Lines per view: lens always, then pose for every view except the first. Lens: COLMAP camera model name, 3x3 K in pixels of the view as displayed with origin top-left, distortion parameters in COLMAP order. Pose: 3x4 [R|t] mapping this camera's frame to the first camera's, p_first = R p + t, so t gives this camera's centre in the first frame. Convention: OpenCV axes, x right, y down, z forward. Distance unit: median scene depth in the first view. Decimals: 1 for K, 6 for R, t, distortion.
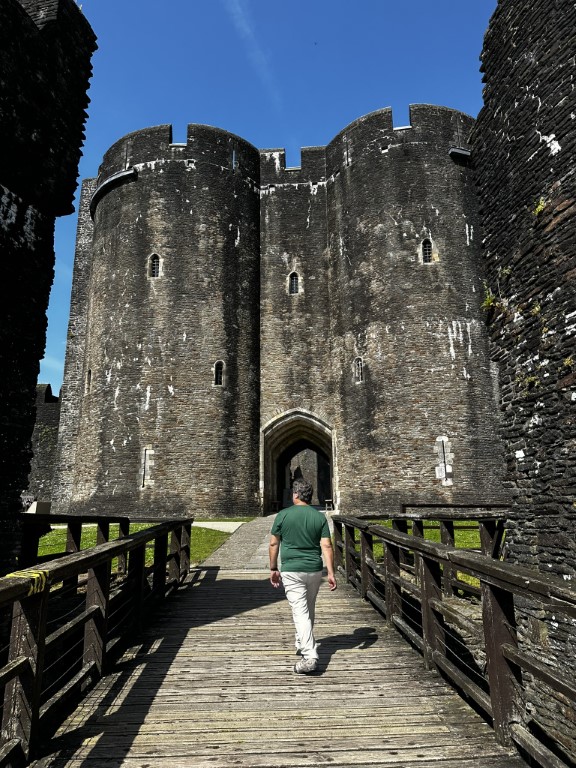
lens RADIAL K [[529.7, 0, 288.0], [0, 529.7, 384.0], [0, 0, 1]] dist [0.130904, -0.182105]
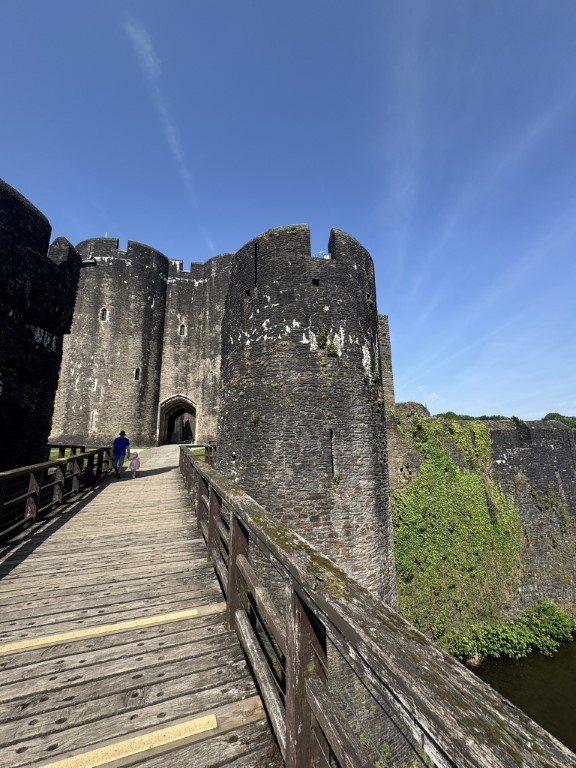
lens RADIAL K [[307.1, 0, 288.0], [0, 307.1, 384.0], [0, 0, 1]] dist [-0.000024, -0.000020]
pose [[0.950980, 0.059375, 0.303499, 0.053314], [-0.071838, 0.996963, 0.030054, -0.055329], [-0.300793, -0.050384, 0.952358, -0.230905]]
